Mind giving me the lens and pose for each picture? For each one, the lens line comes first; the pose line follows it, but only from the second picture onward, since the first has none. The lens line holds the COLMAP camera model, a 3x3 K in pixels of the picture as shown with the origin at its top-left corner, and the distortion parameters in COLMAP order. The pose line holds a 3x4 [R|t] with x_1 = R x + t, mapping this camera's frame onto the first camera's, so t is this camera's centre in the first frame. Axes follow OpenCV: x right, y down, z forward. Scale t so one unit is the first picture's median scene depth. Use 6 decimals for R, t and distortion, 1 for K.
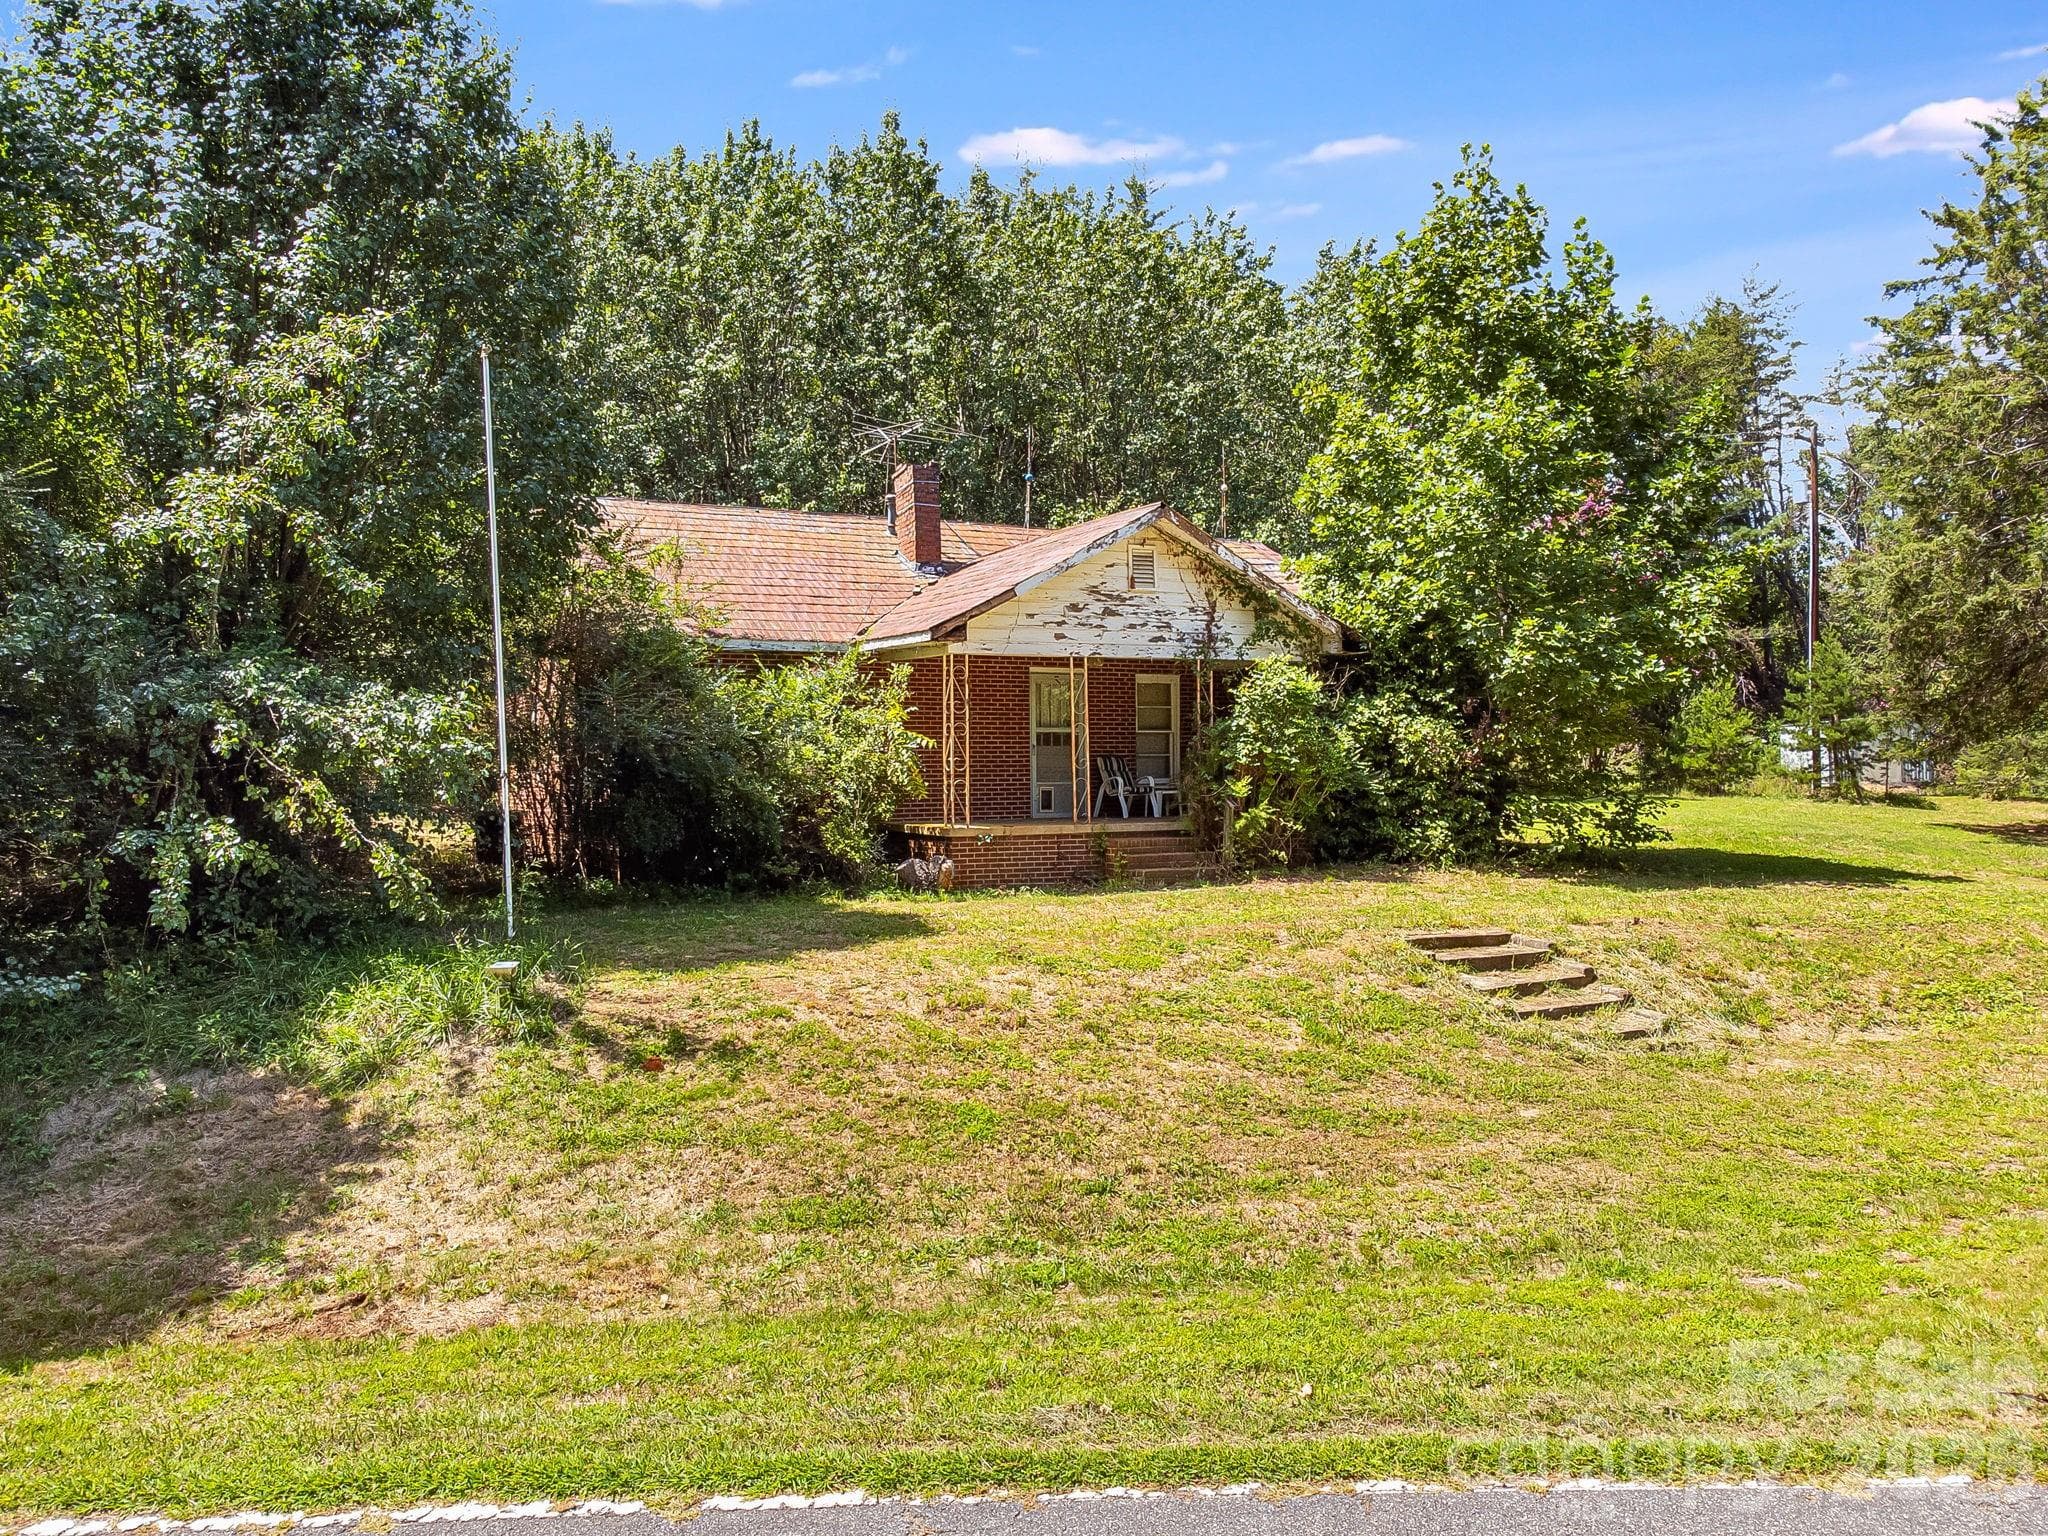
lens RADIAL K [[1541.4, 0, 998.3], [0, 1541.4, 757.8], [0, 0, 1]] dist [0.006689, -0.002386]
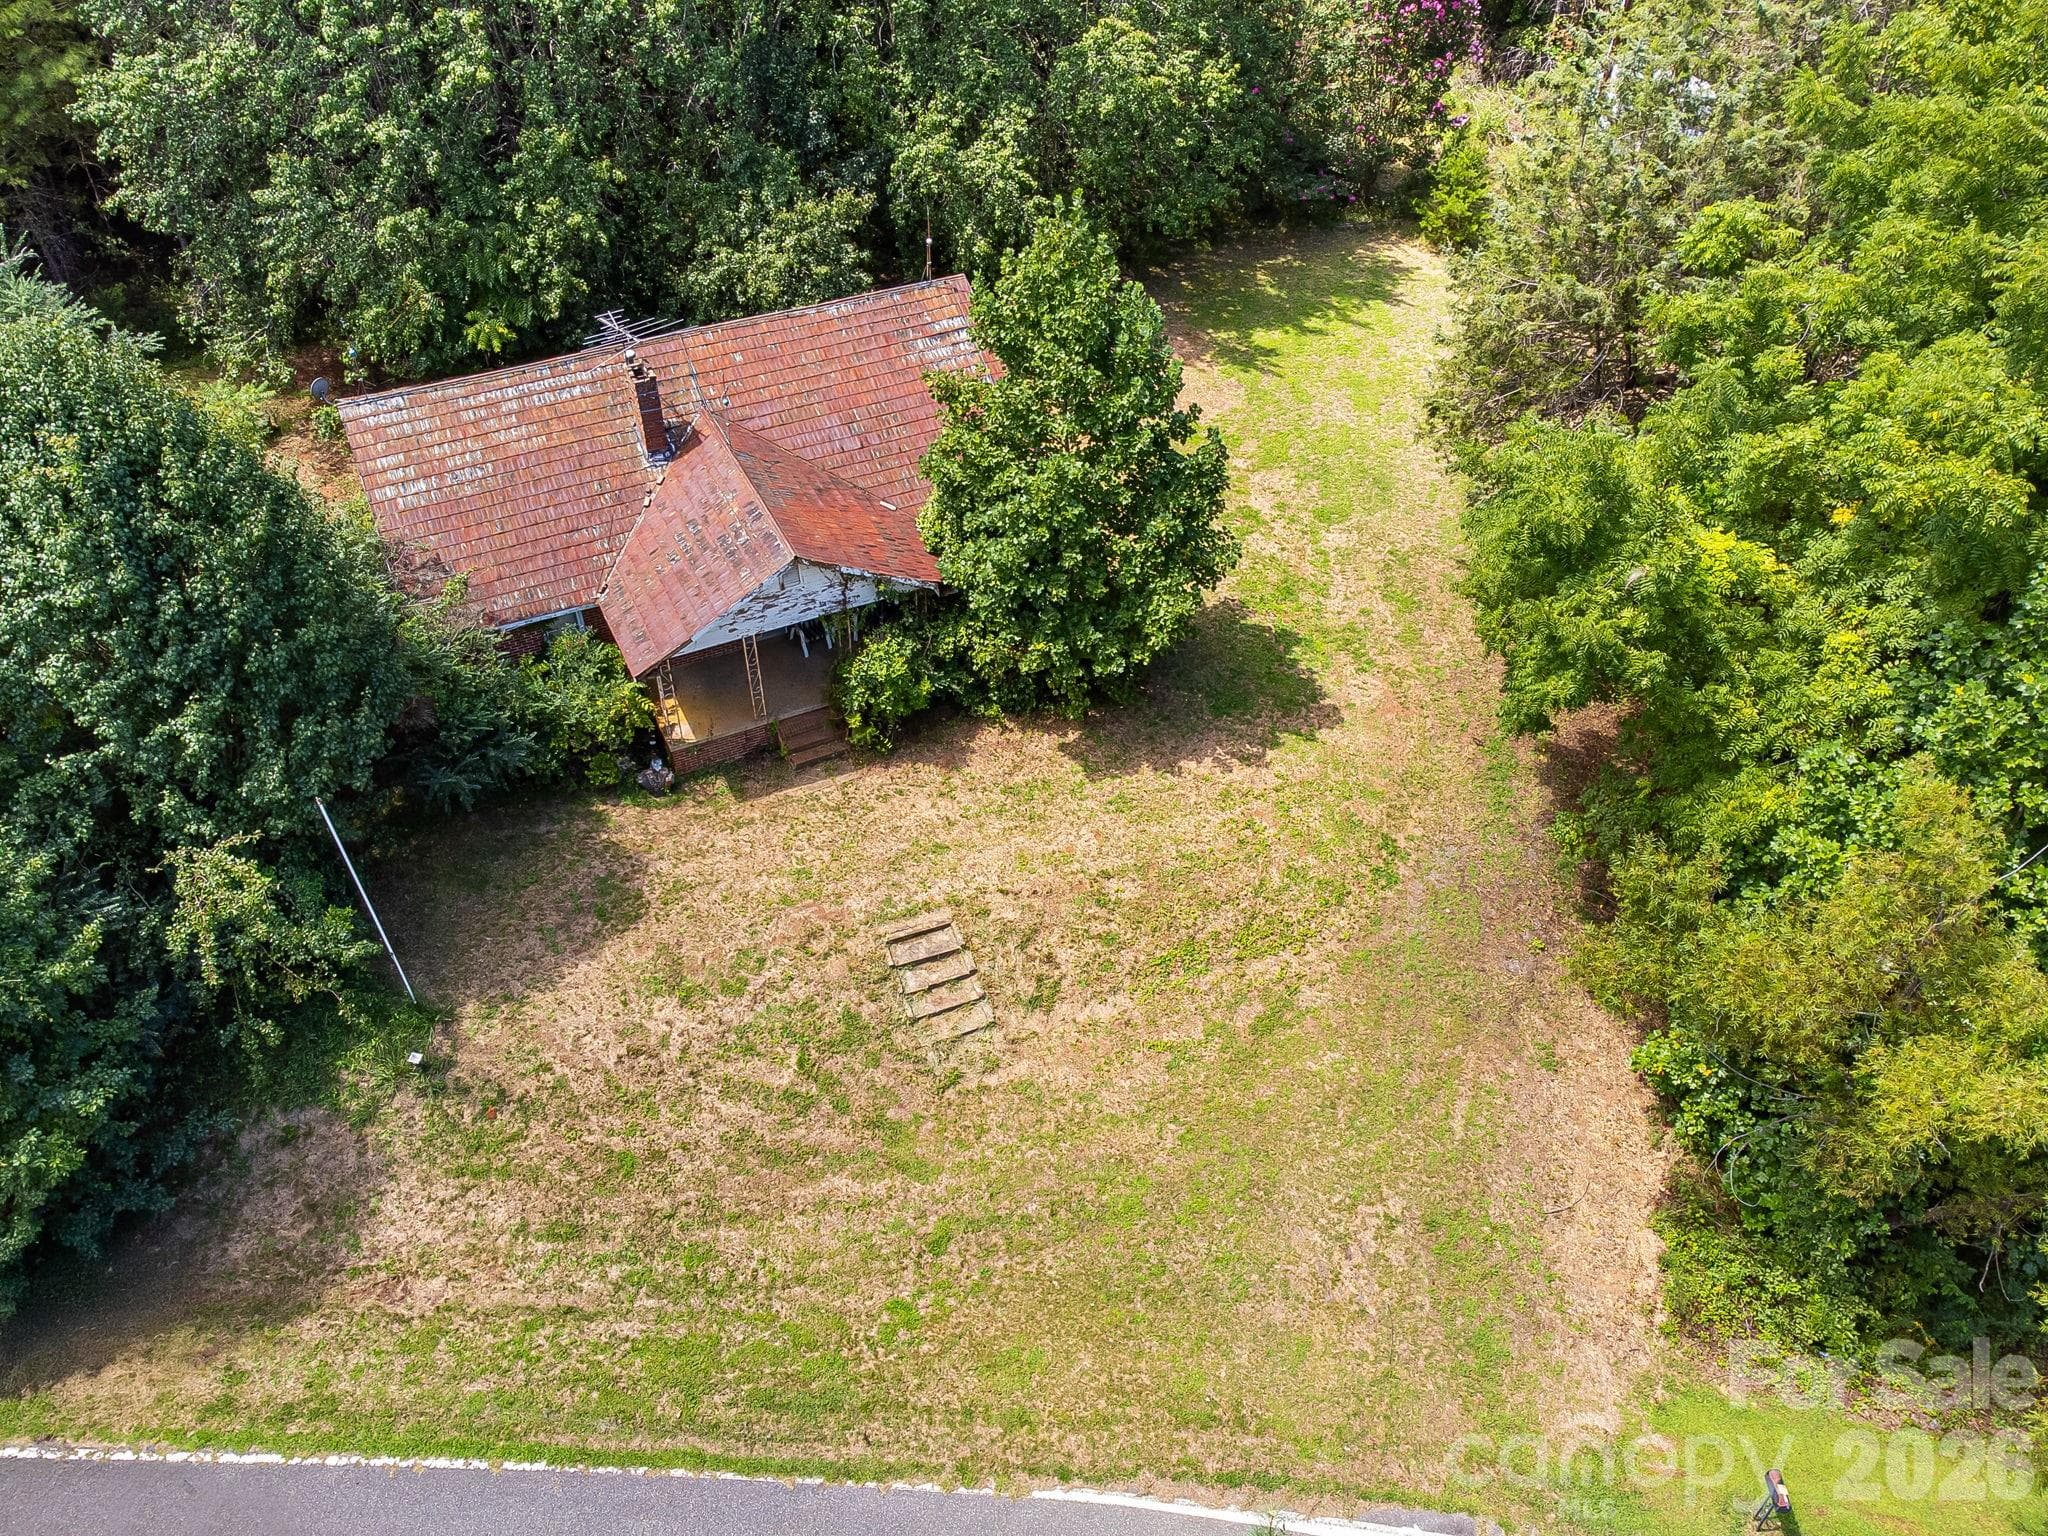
lens RADIAL K [[1517.1, 0, 1007.9], [0, 1517.1, 759.6], [0, 0, 1]] dist [0.004587, 0.001100]
pose [[0.999819, 0.017543, 0.007321, 0.298393], [-0.017714, 0.720113, 0.693630, -1.016062], [0.006896, -0.693635, 0.720294, -0.146475]]
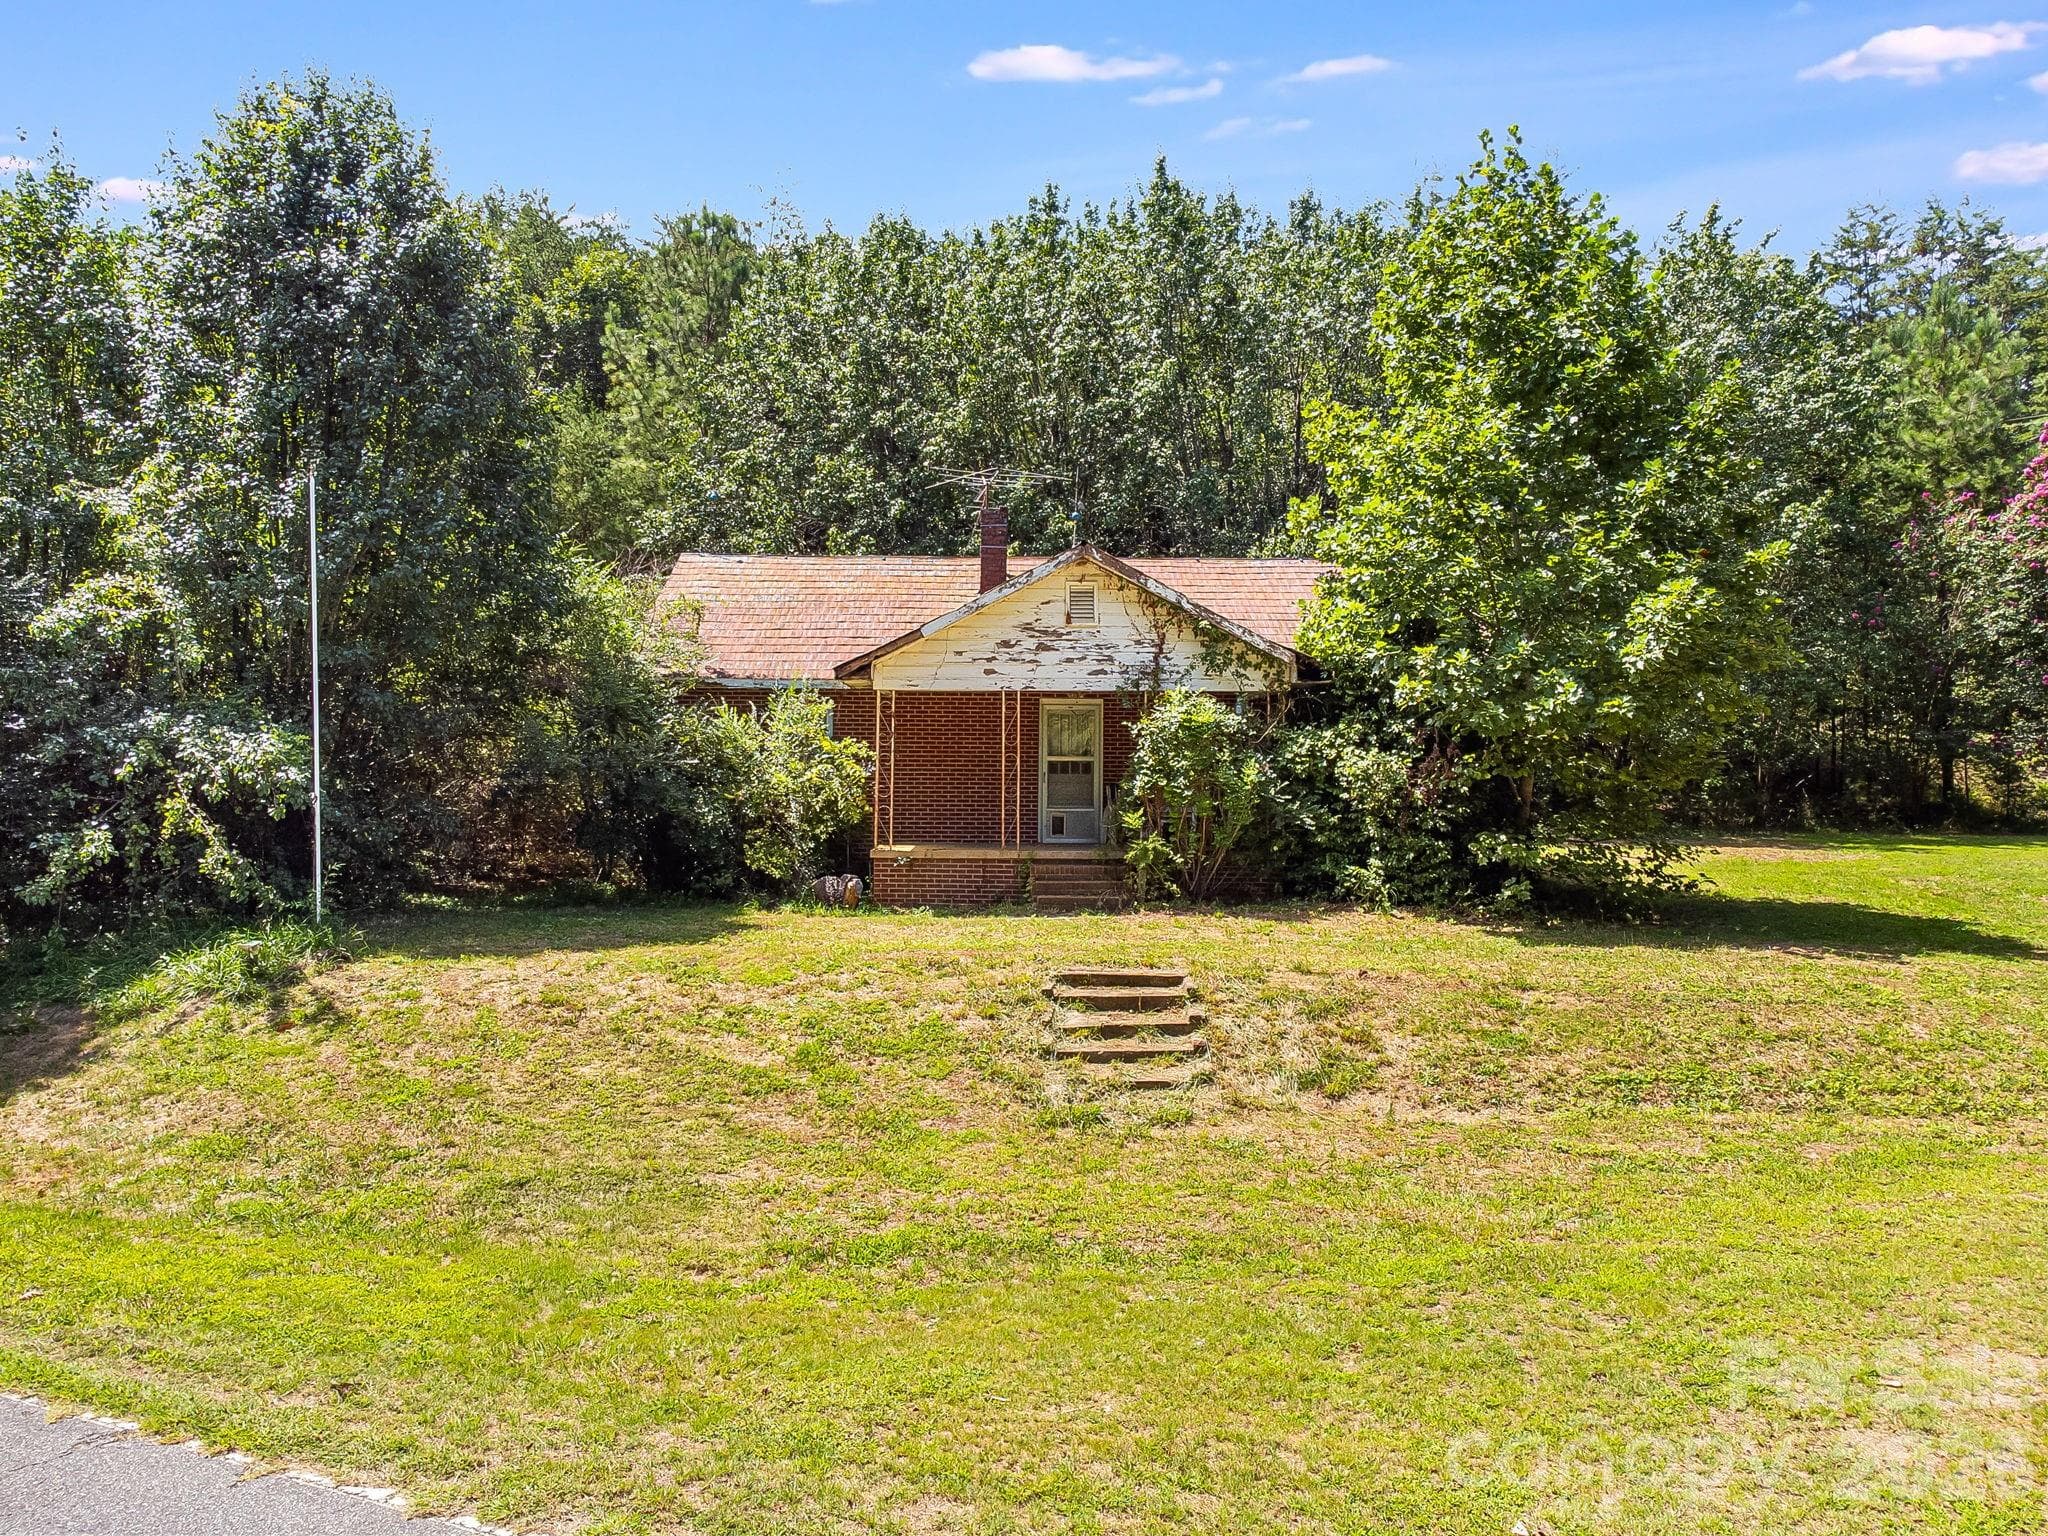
lens RADIAL K [[1517.1, 0, 1007.9], [0, 1517.1, 759.6], [0, 0, 1]] dist [0.004587, 0.001100]
pose [[0.905032, 0.008903, -0.425250, 0.495818], [-0.011803, 0.999922, -0.004185, -0.014243], [0.425179, 0.008807, 0.905066, 0.062189]]
